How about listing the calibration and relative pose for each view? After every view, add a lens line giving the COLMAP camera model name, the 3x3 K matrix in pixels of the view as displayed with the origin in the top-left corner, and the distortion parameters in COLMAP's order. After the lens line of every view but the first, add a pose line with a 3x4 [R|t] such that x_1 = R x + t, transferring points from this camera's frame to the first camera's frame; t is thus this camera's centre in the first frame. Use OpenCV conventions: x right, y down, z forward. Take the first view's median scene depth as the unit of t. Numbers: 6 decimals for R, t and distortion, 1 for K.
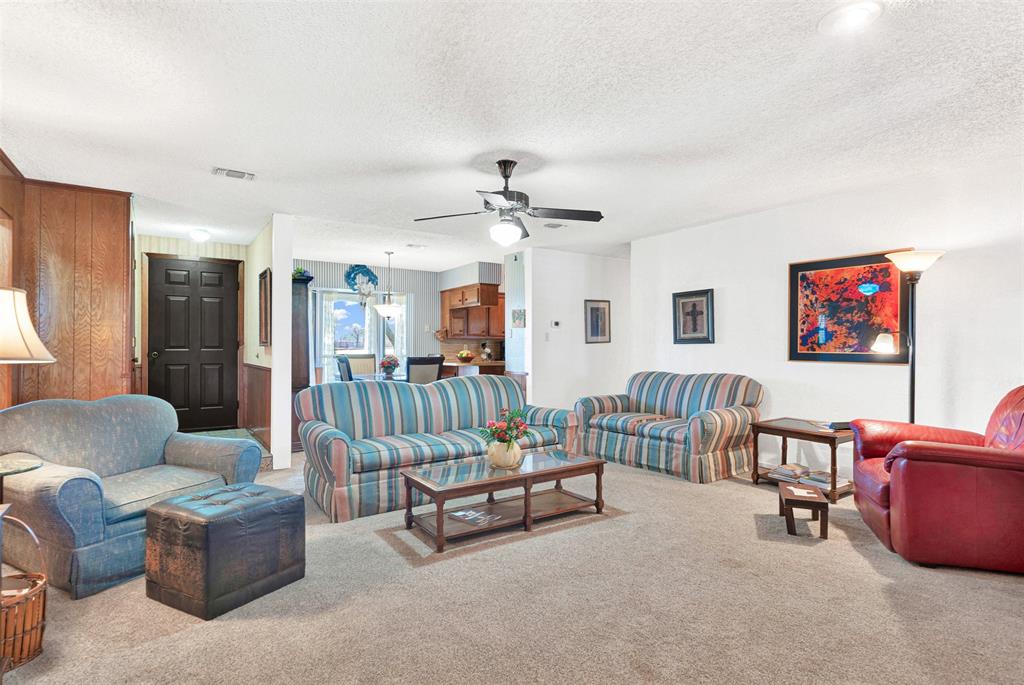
lens RADIAL K [[525.4, 0, 513.3], [0, 525.4, 344.2], [0, 0, 1]] dist [0.005726, 0.000100]
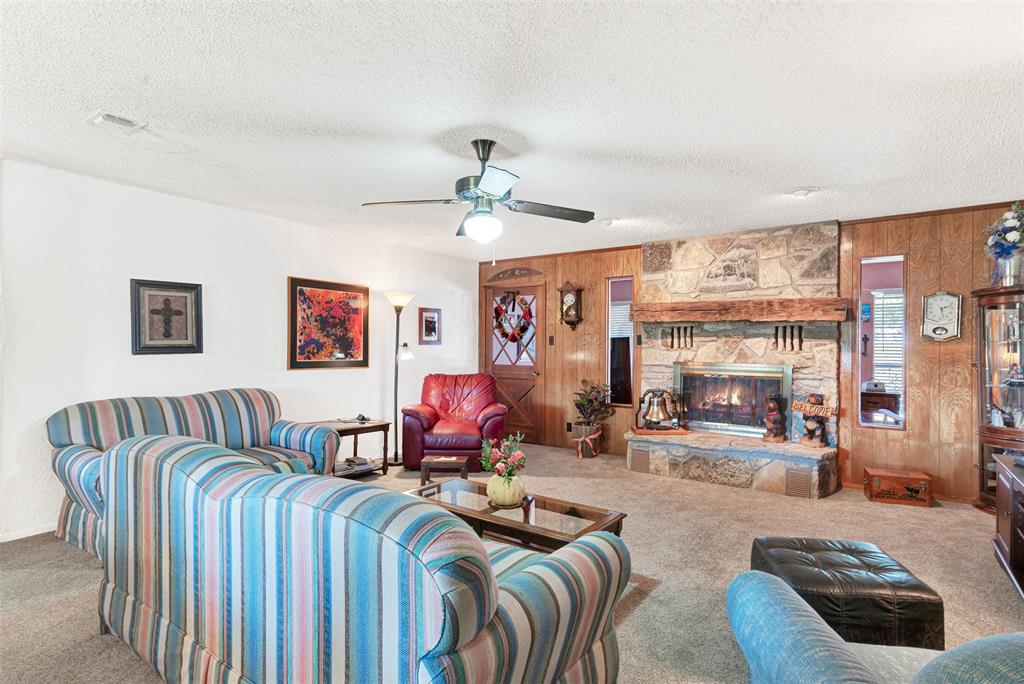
lens RADIAL K [[525.4, 0, 512.4], [0, 525.4, 346.9], [0, 0, 1]] dist [0.005726, 0.000100]
pose [[-0.358524, -0.002758, 0.933516, -0.618445], [-0.006542, 0.999979, 0.000442, -0.016978], [-0.933497, -0.005949, -0.358535, 0.980408]]
